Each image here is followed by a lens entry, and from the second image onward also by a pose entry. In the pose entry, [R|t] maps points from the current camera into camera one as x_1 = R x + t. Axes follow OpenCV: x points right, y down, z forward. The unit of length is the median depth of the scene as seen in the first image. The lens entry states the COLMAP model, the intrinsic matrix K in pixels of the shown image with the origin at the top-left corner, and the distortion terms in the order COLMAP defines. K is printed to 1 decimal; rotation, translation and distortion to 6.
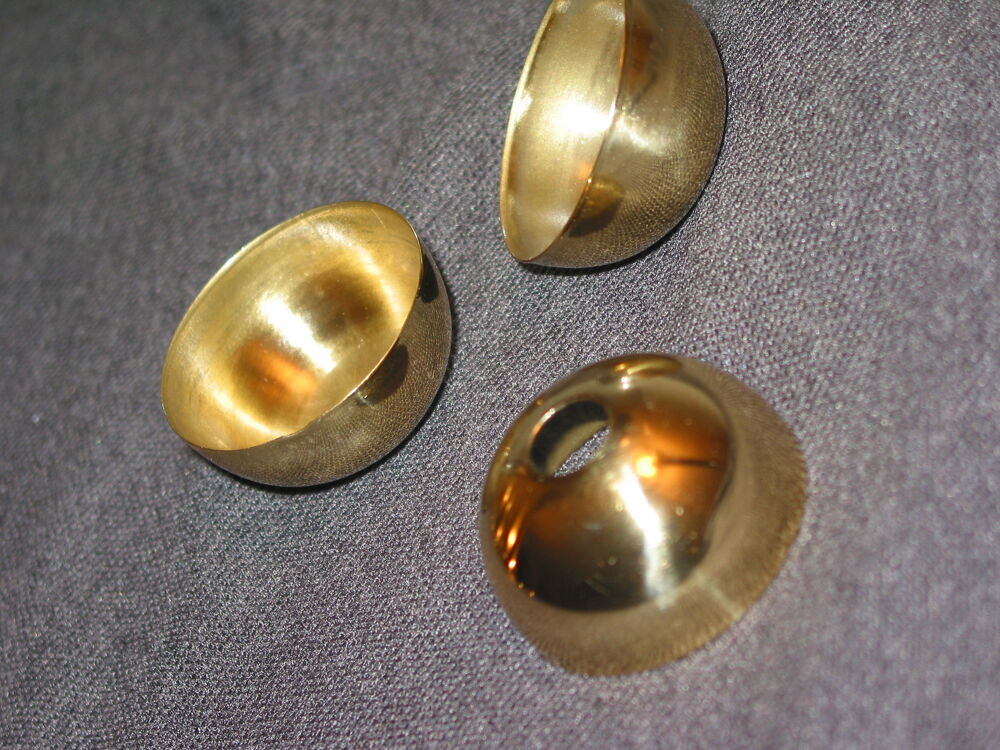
lens RADIAL K [[2970.3, 0, 500.0], [0, 2970.3, 375.0], [0, 0, 1]] dist [0.000275, -1.464711]
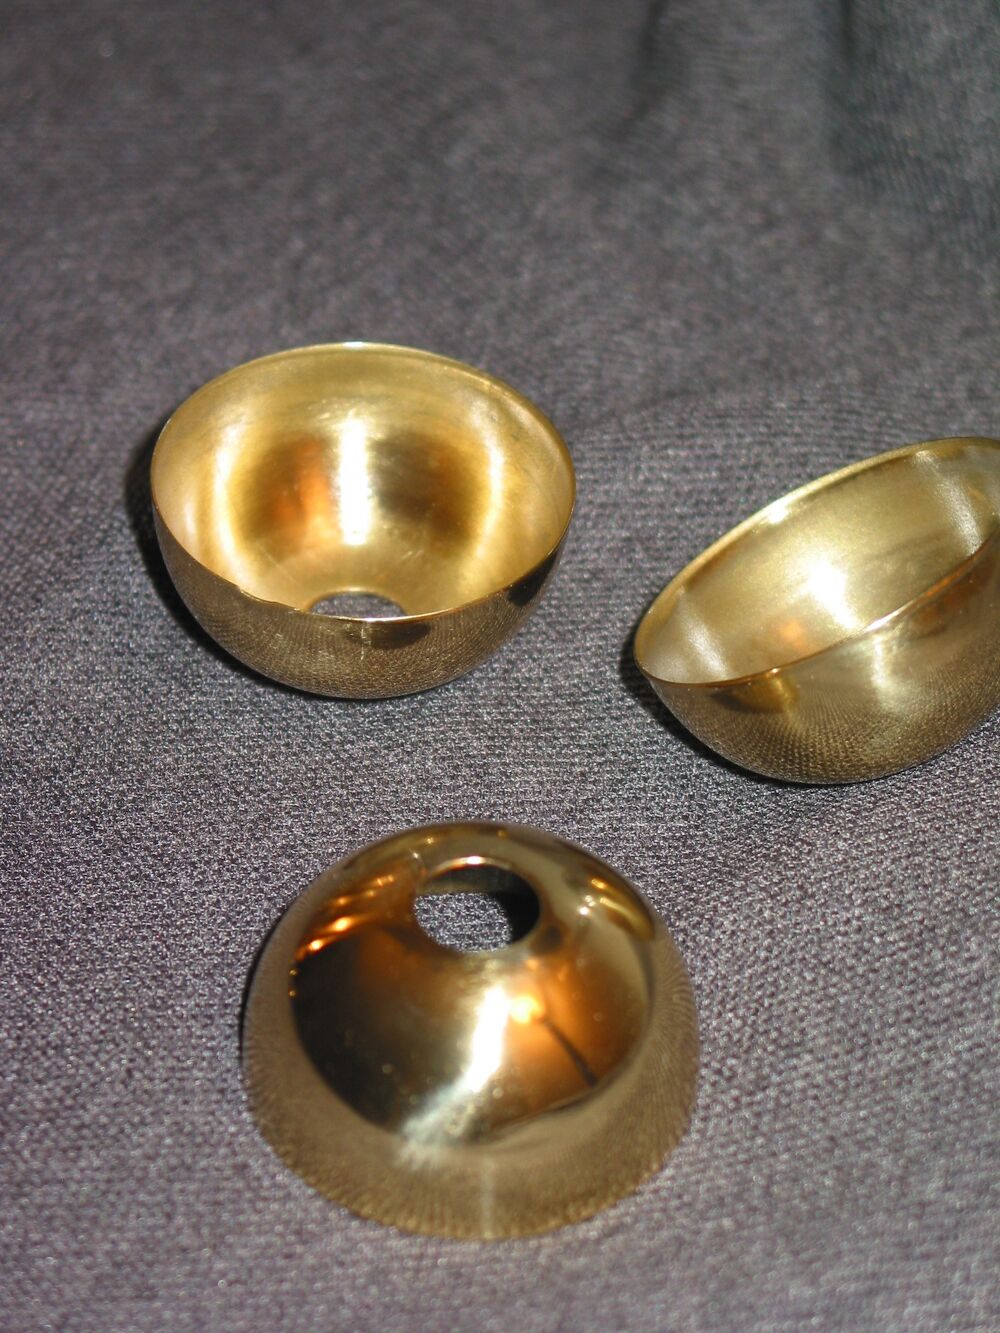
lens RADIAL K [[3959.5, 0, 500.0], [0, 3959.5, 666.5], [0, 0, 1]] dist [0.000275, -1.464711]
pose [[0.669264, 0.742771, 0.019406, -0.033707], [-0.741114, 0.665444, 0.089077, -0.102050], [0.053250, -0.073998, 0.995836, 0.020960]]
